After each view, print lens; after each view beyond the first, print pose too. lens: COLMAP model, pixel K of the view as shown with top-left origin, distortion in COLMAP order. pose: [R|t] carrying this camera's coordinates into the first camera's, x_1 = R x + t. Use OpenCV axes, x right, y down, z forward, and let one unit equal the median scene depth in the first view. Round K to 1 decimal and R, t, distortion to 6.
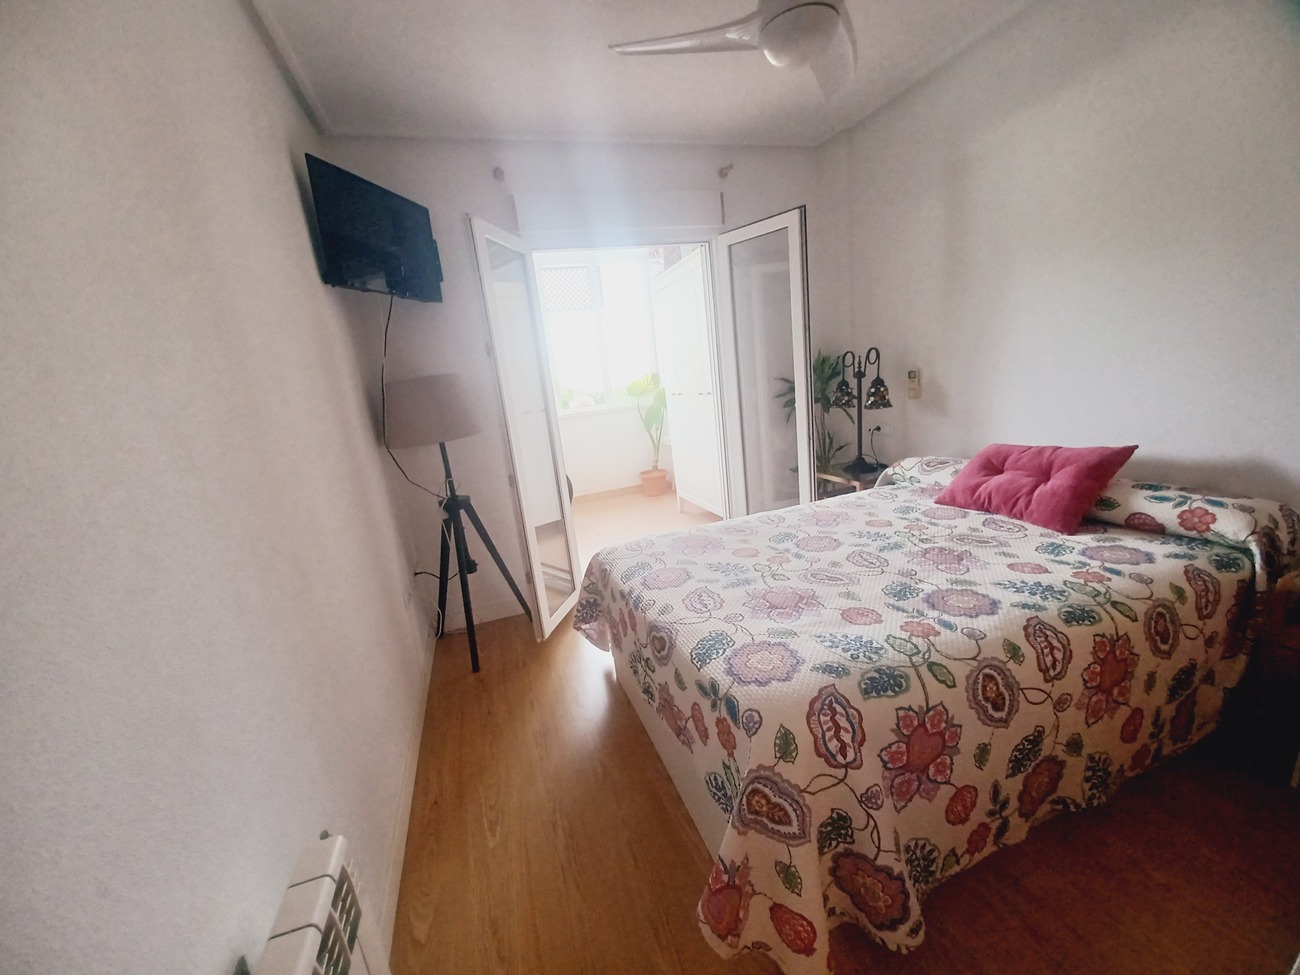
lens RADIAL K [[516.5, 0, 650.0], [0, 516.5, 497.1], [0, 0, 1]] dist [0.012302, -0.015519]
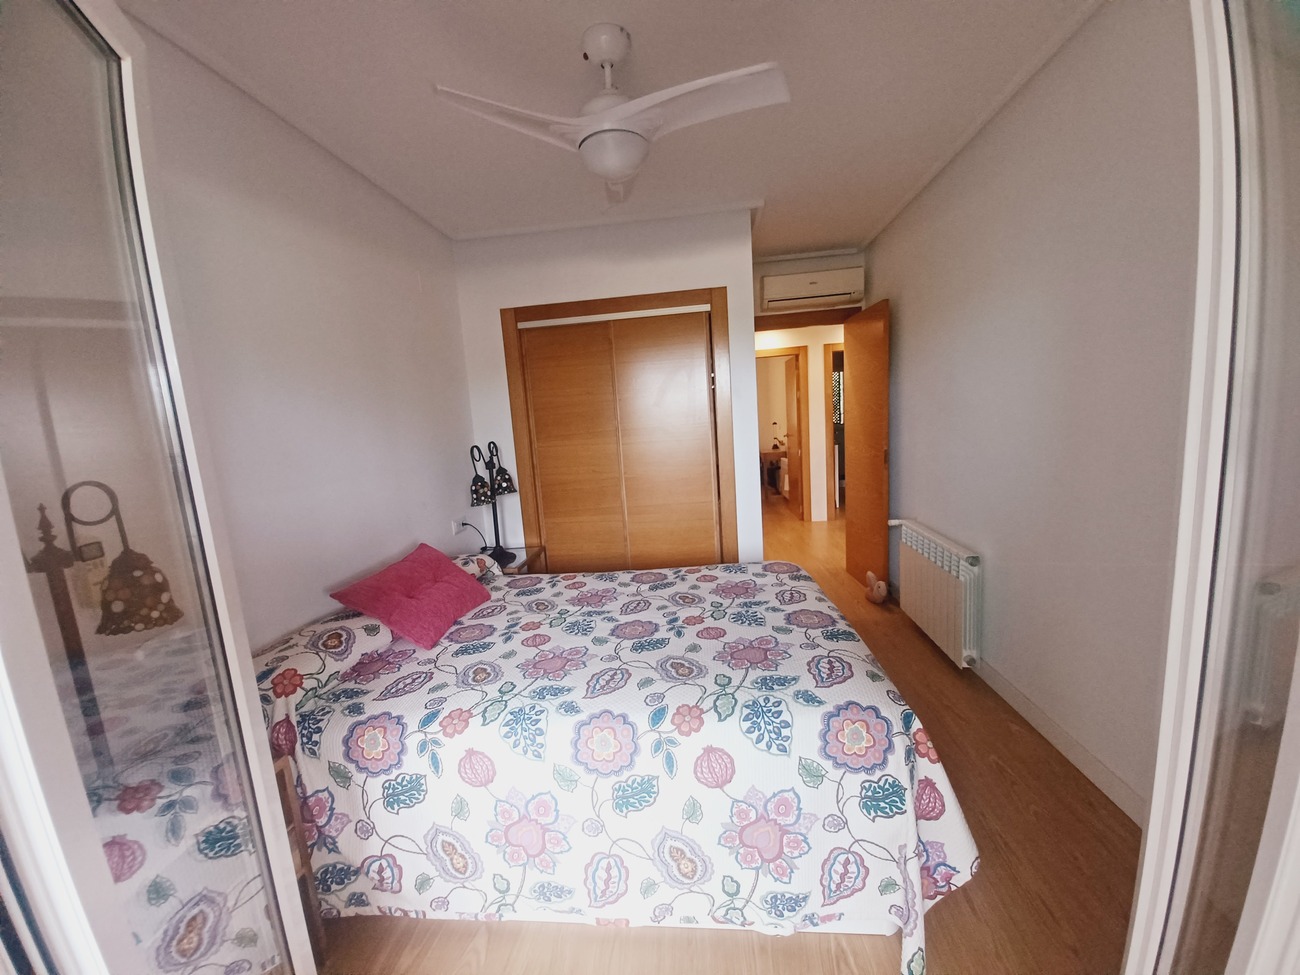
lens RADIAL K [[516.5, 0, 650.0], [0, 516.5, 497.1], [0, 0, 1]] dist [0.012302, -0.015519]
pose [[-0.891082, 0.109899, 0.440336, -0.154285], [0.261752, 0.917059, 0.300813, -0.433879], [-0.370756, 0.383307, -0.845941, 1.788759]]
